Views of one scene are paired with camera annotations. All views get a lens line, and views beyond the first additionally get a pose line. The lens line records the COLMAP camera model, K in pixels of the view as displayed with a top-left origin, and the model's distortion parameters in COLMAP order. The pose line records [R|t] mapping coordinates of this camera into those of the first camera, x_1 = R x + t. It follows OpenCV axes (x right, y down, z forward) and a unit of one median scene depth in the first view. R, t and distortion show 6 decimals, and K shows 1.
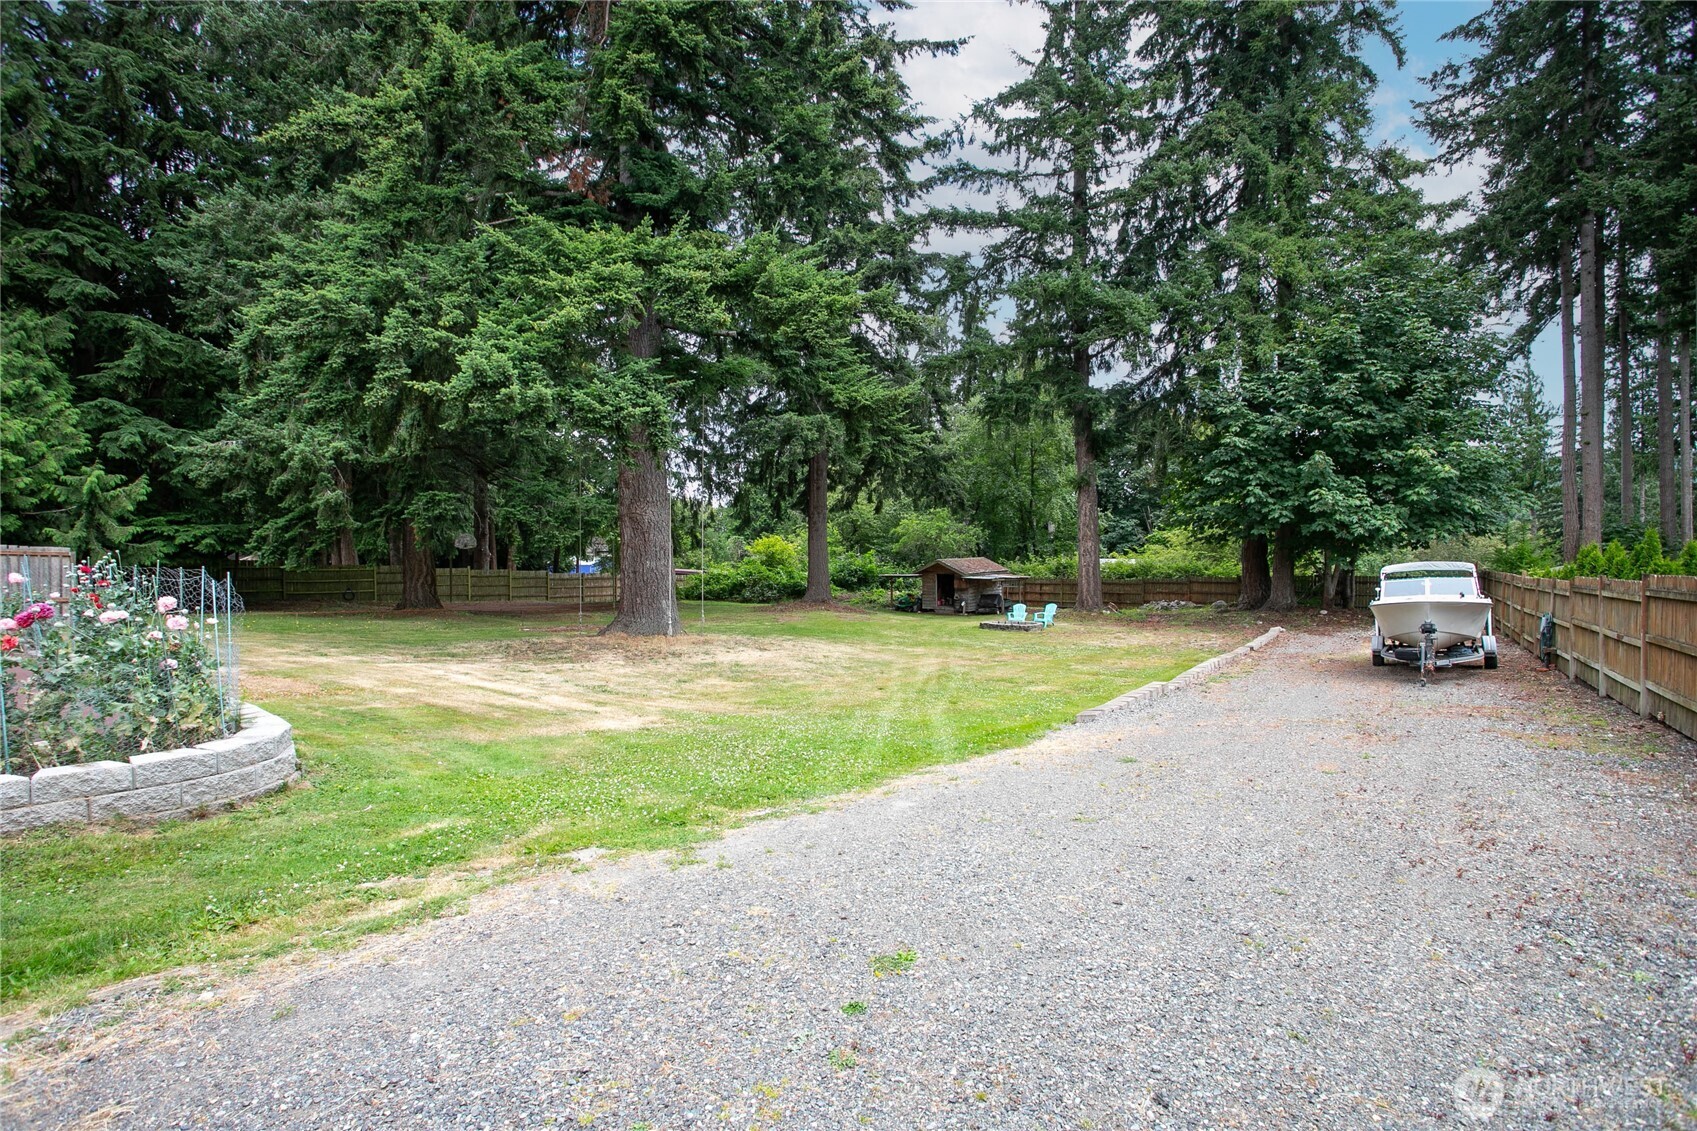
lens RADIAL K [[811.2, 0, 848.5], [0, 811.2, 565.5], [0, 0, 1]] dist [-0.062643, 0.024598]
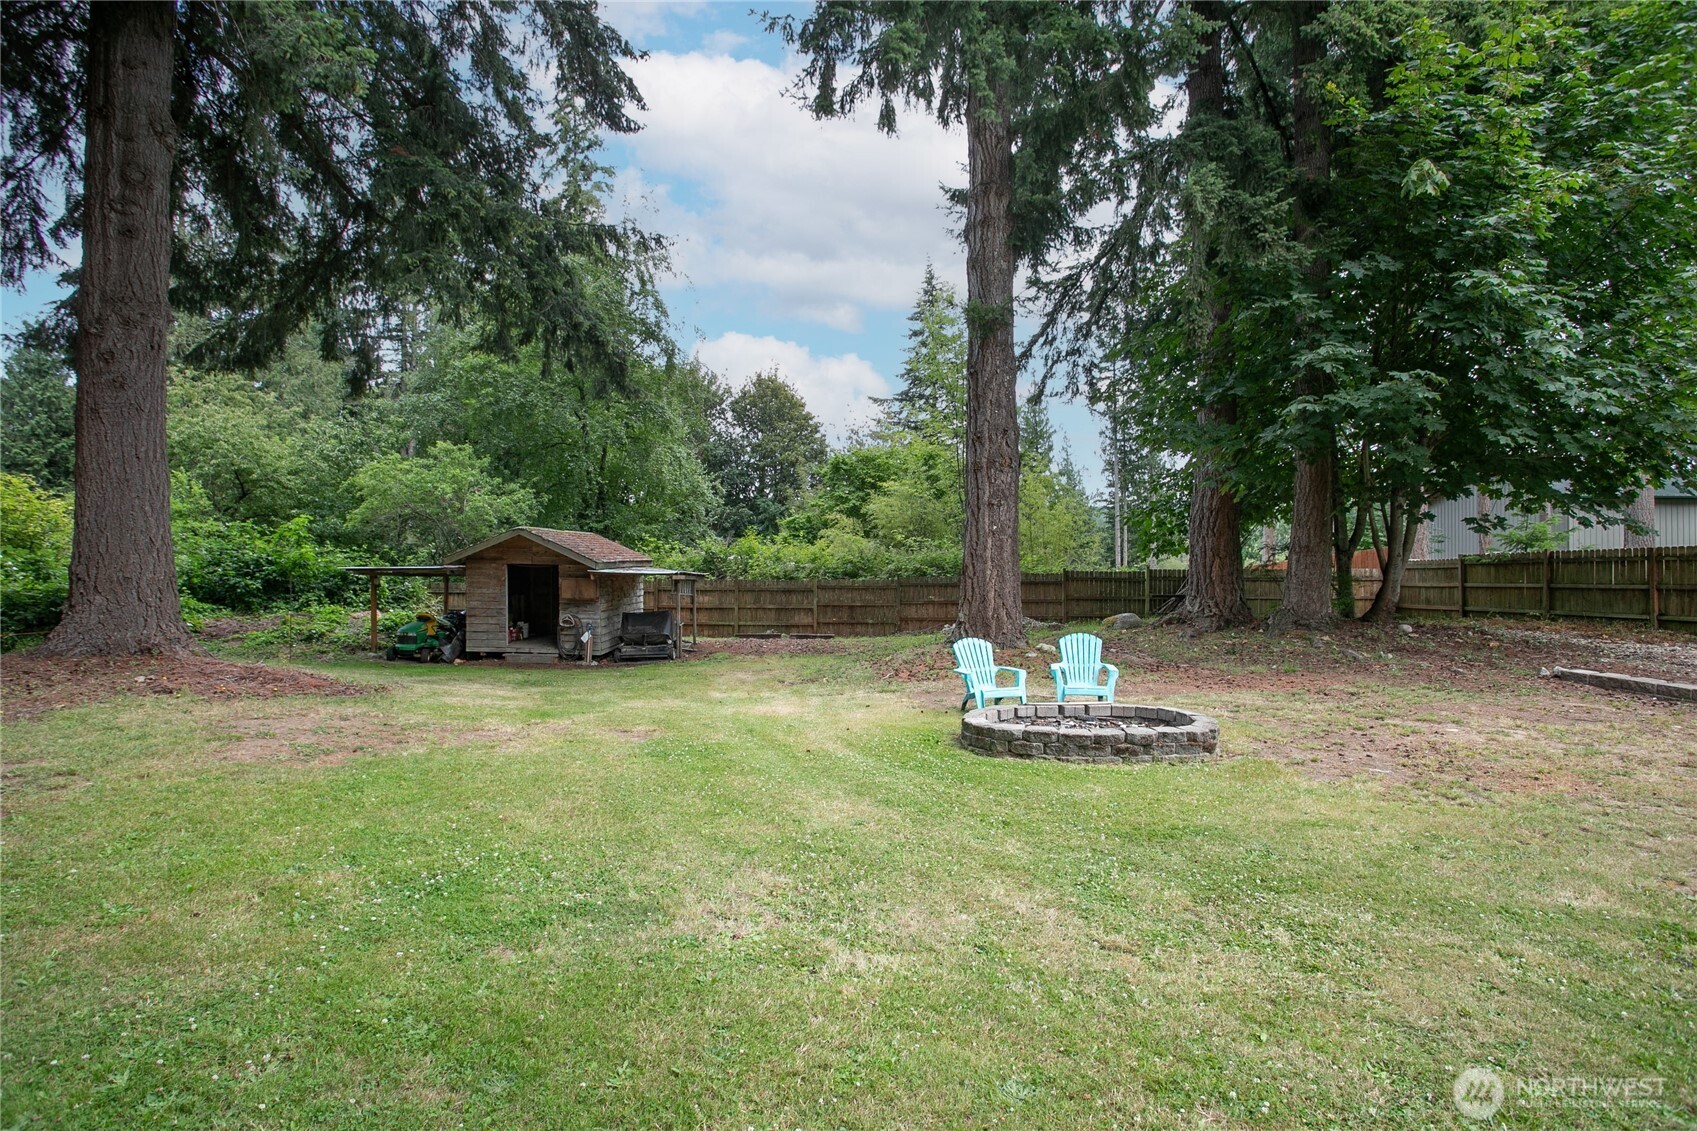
lens RADIAL K [[811.2, 0, 848.5], [0, 811.2, 565.5], [0, 0, 1]] dist [-0.062643, 0.024598]
pose [[0.776108, 0.011368, 0.630498, -0.010997], [0.000742, 0.999820, -0.018941, 0.017068], [-0.630600, 0.015168, 0.775960, 0.544243]]
